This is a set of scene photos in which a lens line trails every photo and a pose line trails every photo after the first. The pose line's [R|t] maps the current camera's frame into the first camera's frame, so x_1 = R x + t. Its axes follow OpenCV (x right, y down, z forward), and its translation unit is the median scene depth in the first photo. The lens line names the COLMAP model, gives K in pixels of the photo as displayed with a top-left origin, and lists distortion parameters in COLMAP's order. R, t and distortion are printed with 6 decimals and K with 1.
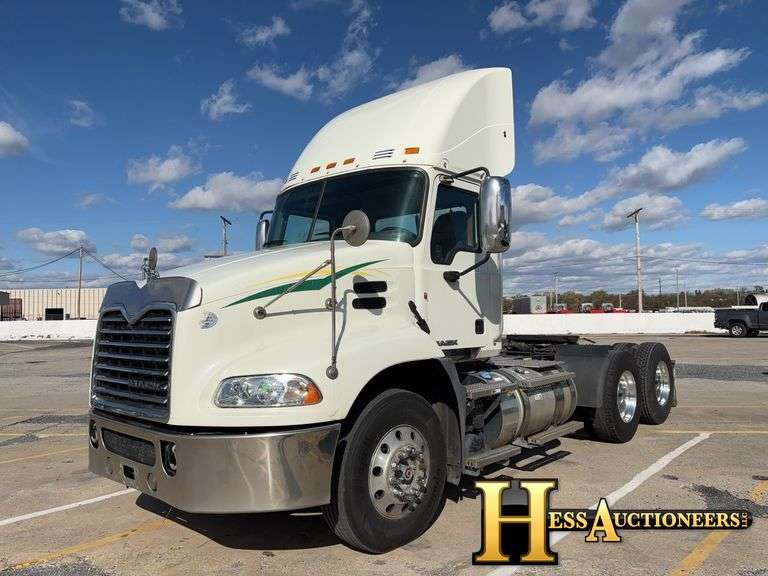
lens RADIAL K [[570.8, 0, 384.0], [0, 570.8, 288.0], [0, 0, 1]] dist [0.077561, -0.001078]
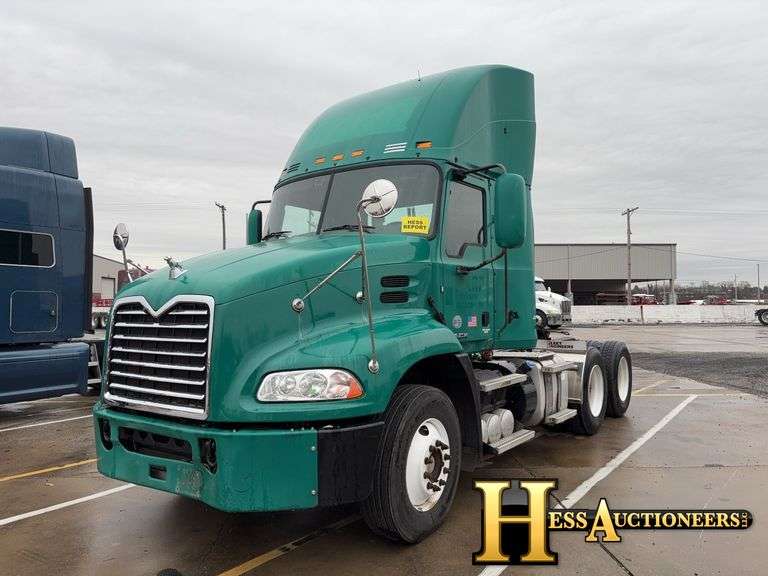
lens RADIAL K [[570.8, 0, 384.0], [0, 570.8, 288.0], [0, 0, 1]] dist [0.077561, -0.001078]
pose [[0.993800, 0.004839, 0.111077, -0.163844], [-0.005874, 0.999942, 0.008994, 0.003251], [-0.111027, -0.009591, 0.993771, 0.010254]]
